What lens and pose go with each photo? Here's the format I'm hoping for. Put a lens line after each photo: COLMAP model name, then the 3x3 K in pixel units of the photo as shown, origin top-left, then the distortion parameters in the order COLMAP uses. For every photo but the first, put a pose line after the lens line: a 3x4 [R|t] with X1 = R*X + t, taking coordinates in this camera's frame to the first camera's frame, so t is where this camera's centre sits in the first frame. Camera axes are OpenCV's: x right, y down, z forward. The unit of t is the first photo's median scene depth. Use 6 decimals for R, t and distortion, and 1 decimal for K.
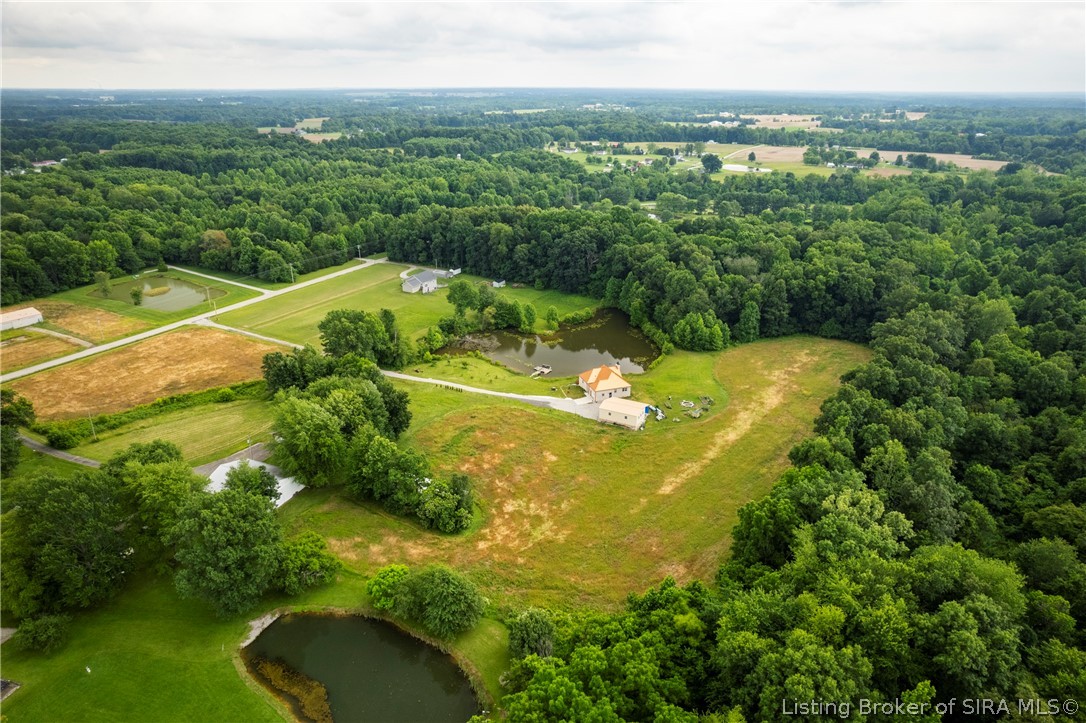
lens RADIAL K [[674.4, 0, 543.9], [0, 674.4, 396.2], [0, 0, 1]] dist [-0.061752, 0.048126]
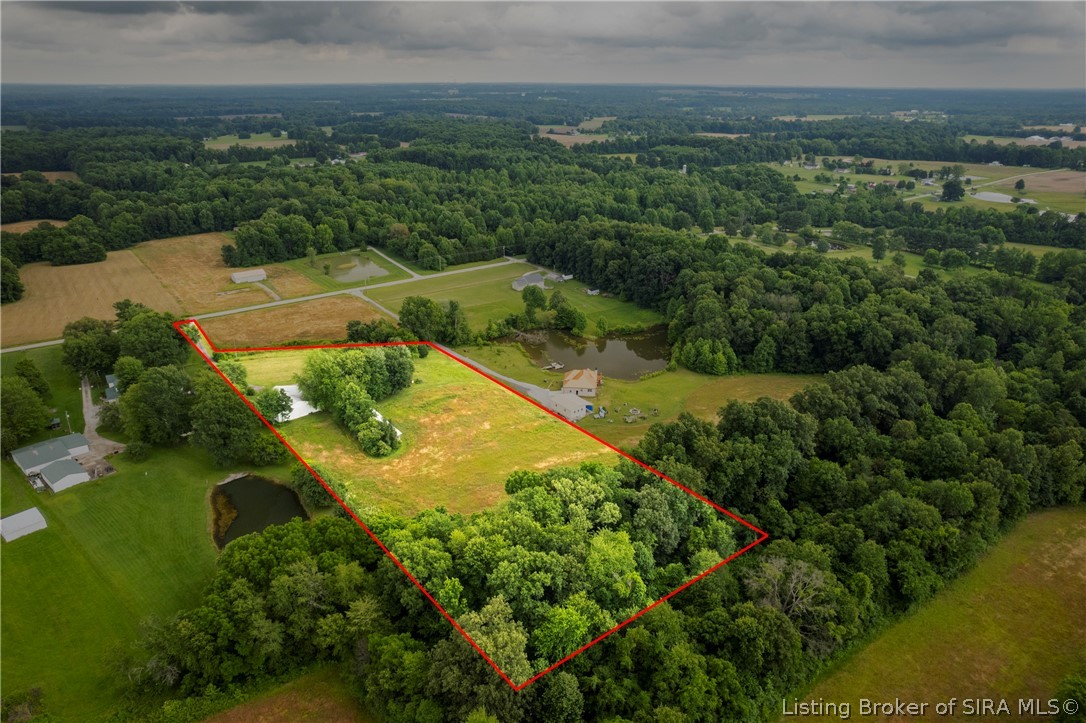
lens RADIAL K [[691.7, 0, 547.3], [0, 691.7, 366.0], [0, 0, 1]] dist [-0.078392, 0.066398]
pose [[0.911285, 0.159908, -0.379459, 0.334565], [-0.175894, 0.984380, -0.007588, -0.019661], [0.372318, 0.073660, 0.925177, -0.114231]]
